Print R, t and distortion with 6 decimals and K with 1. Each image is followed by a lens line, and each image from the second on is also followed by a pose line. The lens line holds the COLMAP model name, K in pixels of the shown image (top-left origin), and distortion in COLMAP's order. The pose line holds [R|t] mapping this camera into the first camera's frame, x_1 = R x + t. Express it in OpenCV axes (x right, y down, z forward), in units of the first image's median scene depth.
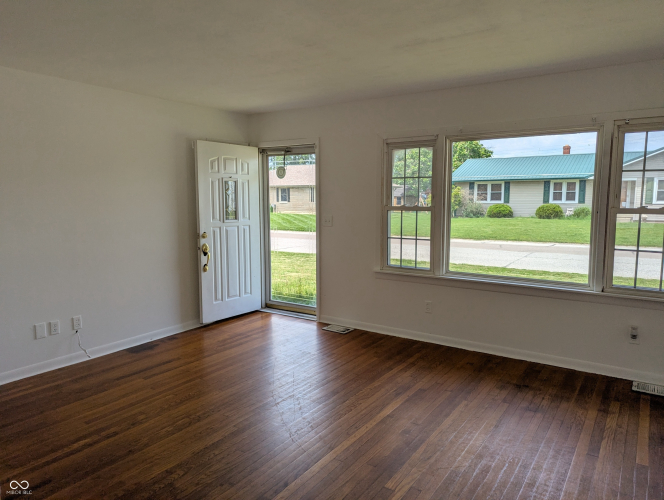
lens RADIAL K [[471.0, 0, 337.5], [0, 471.0, 252.5], [0, 0, 1]] dist [0.059583, -0.055811]
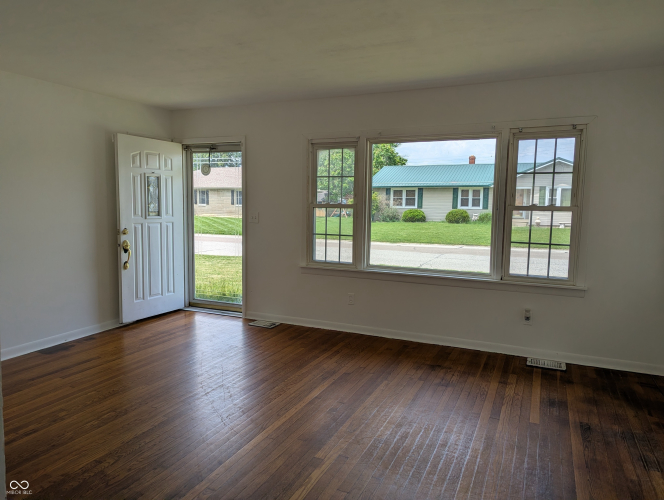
lens RADIAL K [[467.3, 0, 334.6], [0, 467.3, 253.0], [0, 0, 1]] dist [0.075924, -0.065739]
pose [[0.986849, -0.004033, 0.161594, -0.017092], [0.005411, 0.999953, -0.008086, 0.024177], [-0.161554, 0.008855, 0.986824, -0.040771]]
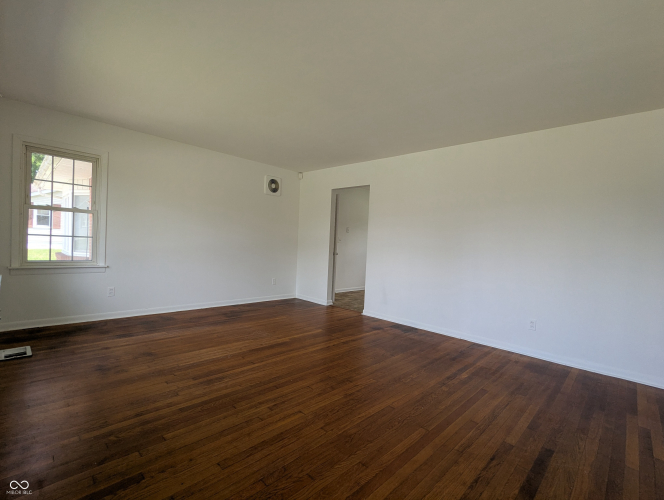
lens RADIAL K [[317.2, 0, 332.5], [0, 317.2, 252.6], [0, 0, 1]] dist [0.002842, 0.001617]
pose [[-0.982078, -0.054460, 0.180436, -0.212646], [-0.028836, 0.989490, 0.141700, -0.085260], [-0.186257, 0.133958, -0.973326, 1.480175]]
